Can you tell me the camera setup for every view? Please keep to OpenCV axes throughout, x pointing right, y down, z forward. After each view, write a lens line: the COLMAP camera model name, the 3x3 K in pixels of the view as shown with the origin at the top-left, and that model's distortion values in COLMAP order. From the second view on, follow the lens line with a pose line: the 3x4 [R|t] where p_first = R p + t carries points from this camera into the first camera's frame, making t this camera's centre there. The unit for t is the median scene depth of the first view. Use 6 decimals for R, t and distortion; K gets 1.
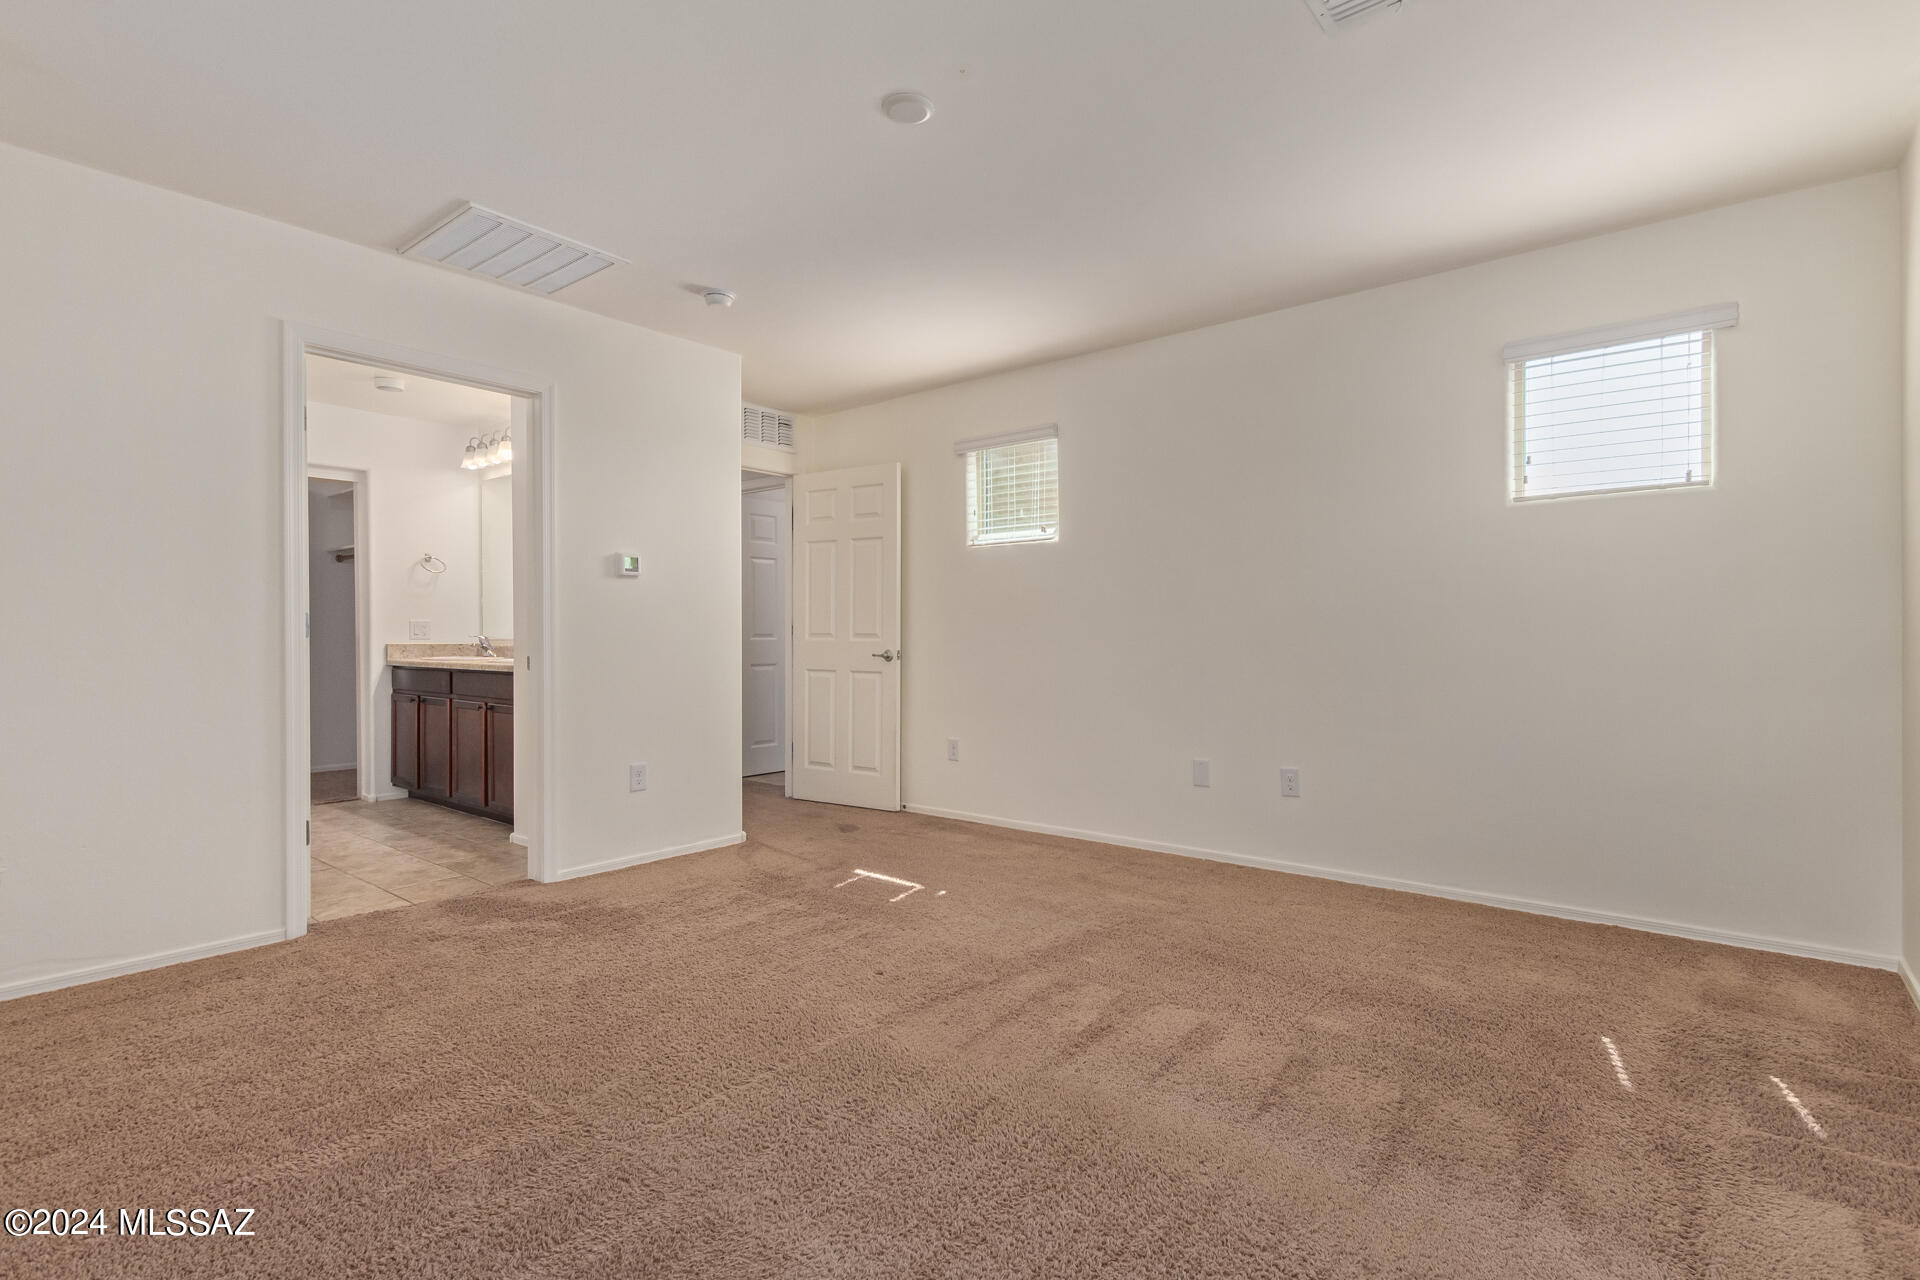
lens RADIAL K [[903.0, 0, 969.1], [0, 903.0, 640.6], [0, 0, 1]] dist [0.014006, -0.003797]
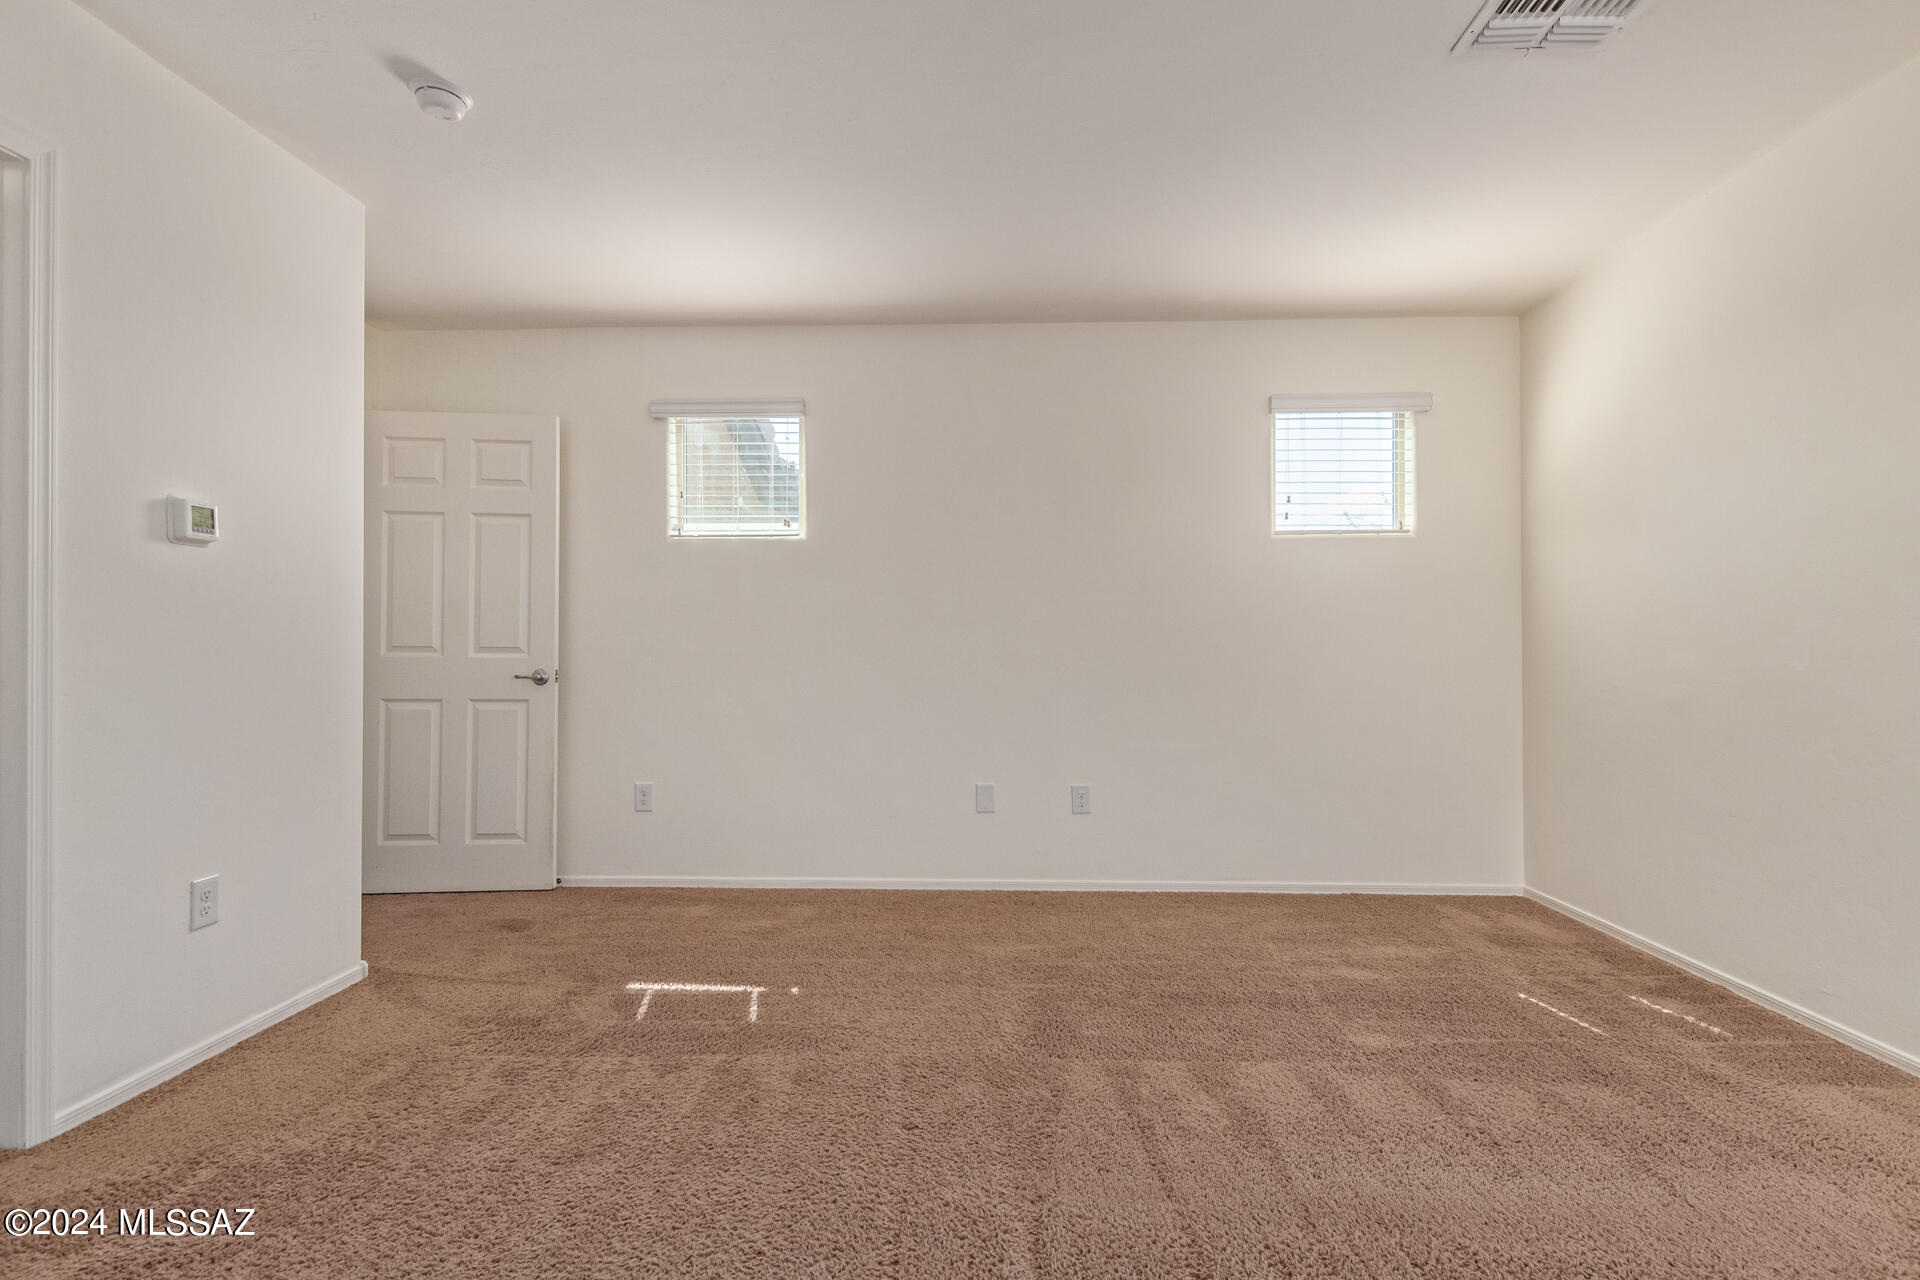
lens RADIAL K [[903.0, 0, 961.2], [0, 903.0, 645.8], [0, 0, 1]] dist [0.014006, -0.003797]
pose [[0.801728, 0.006251, 0.597657, -0.355661], [0.000904, 0.999931, -0.011670, -0.000091], [-0.597689, 0.009896, 0.801667, 0.292601]]
